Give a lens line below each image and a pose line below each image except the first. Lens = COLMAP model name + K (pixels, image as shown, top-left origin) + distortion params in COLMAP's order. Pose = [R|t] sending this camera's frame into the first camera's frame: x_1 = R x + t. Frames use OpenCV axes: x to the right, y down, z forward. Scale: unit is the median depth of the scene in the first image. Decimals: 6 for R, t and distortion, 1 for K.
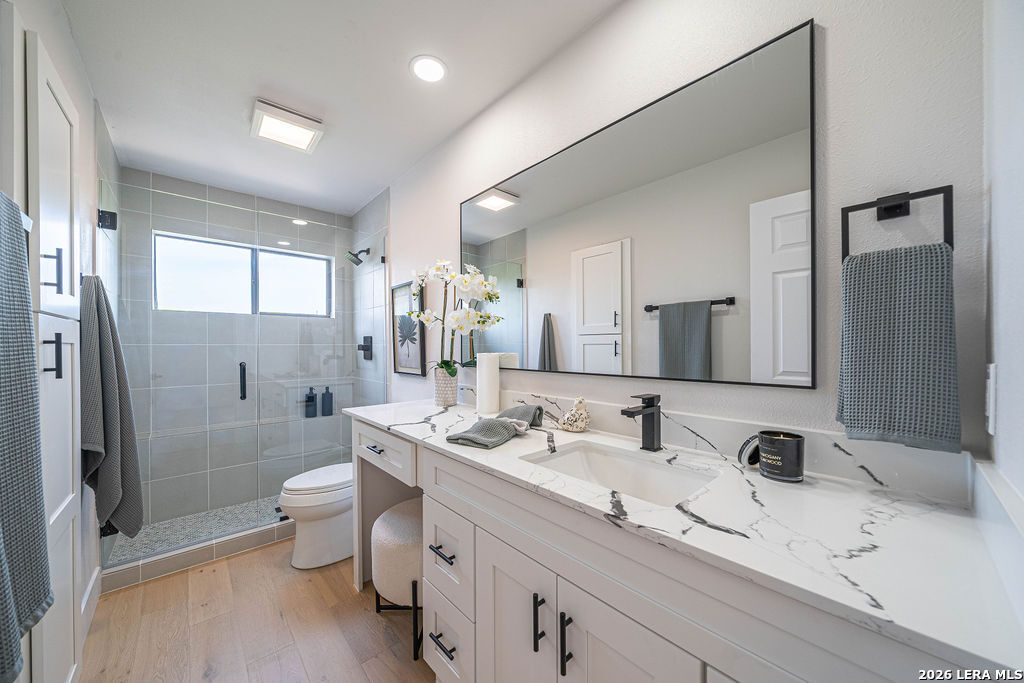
lens RADIAL K [[352.9, 0, 509.6], [0, 352.9, 350.1], [0, 0, 1]] dist [-0.005155, 0.000341]
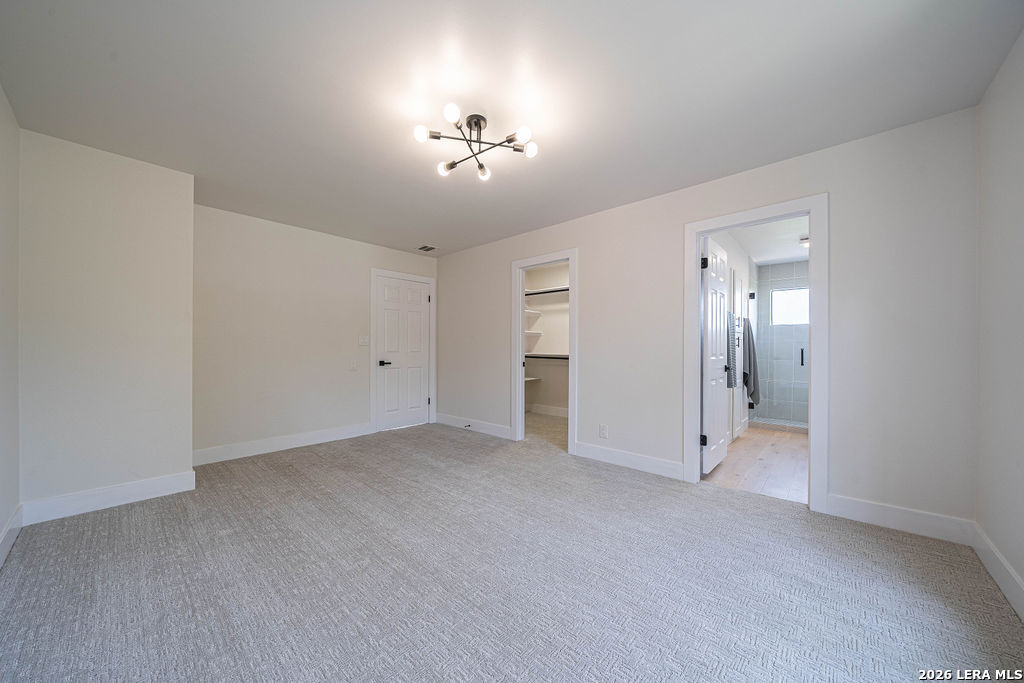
lens RADIAL K [[352.9, 0, 509.8], [0, 352.9, 347.4], [0, 0, 1]] dist [-0.005155, 0.000341]
pose [[0.083658, 0.008512, -0.996458, 1.498777], [-0.010887, 0.999912, 0.007627, 0.042666], [0.996435, 0.010211, 0.083743, -1.163508]]
